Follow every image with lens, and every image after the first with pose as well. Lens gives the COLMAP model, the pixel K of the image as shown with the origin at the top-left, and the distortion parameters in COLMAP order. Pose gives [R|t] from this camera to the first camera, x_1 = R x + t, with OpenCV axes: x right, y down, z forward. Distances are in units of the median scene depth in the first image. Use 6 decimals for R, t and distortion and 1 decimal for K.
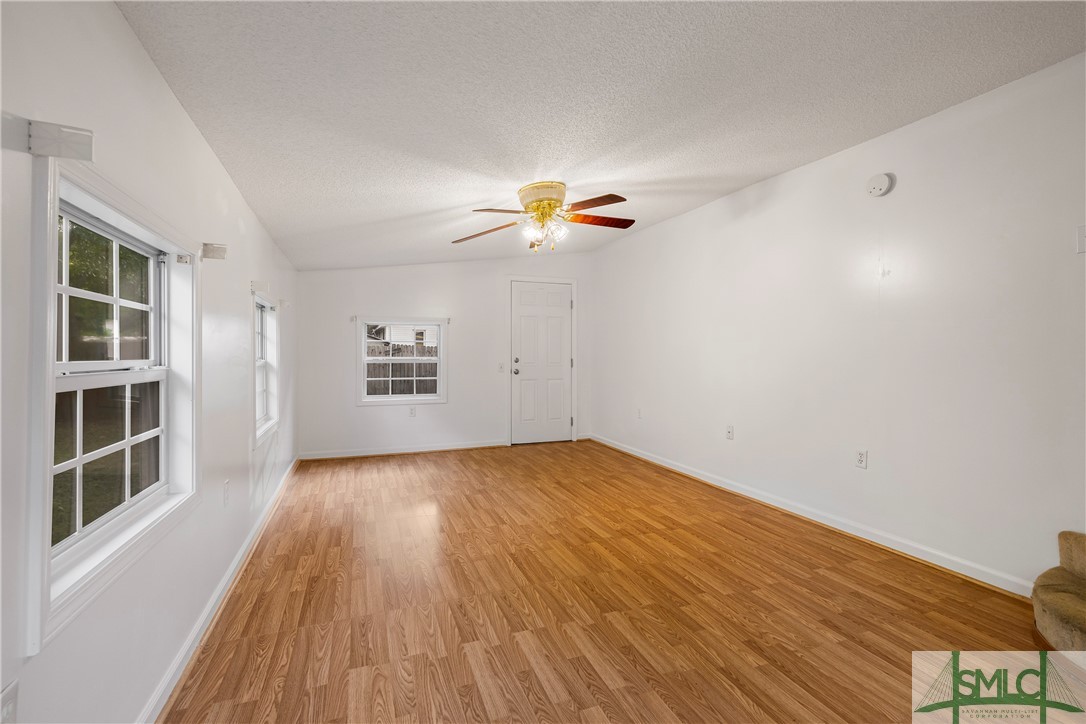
lens RADIAL K [[476.3, 0, 542.6], [0, 476.3, 357.9], [0, 0, 1]] dist [0.003405, -0.000103]
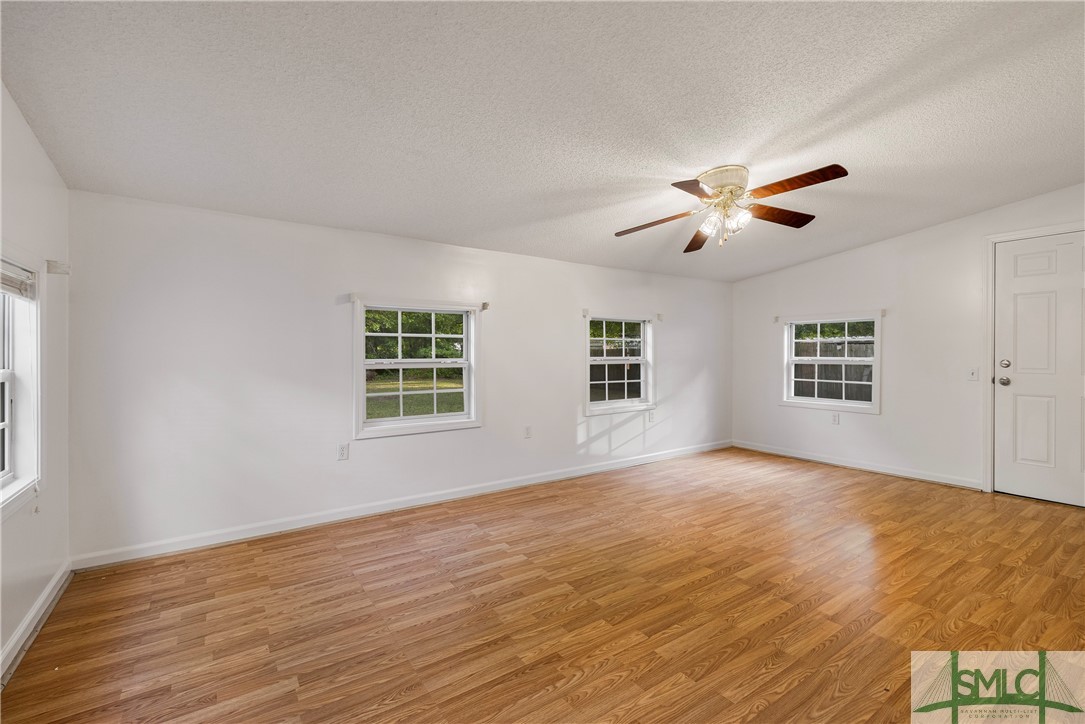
lens RADIAL K [[475.8, 0, 537.7], [0, 475.8, 357.6], [0, 0, 1]] dist [0.003405, -0.000103]
pose [[0.237011, 0.009026, -0.971465, 0.982576], [-0.004156, 0.999957, 0.008277, -0.013965], [0.971498, 0.002076, 0.237038, 0.528081]]
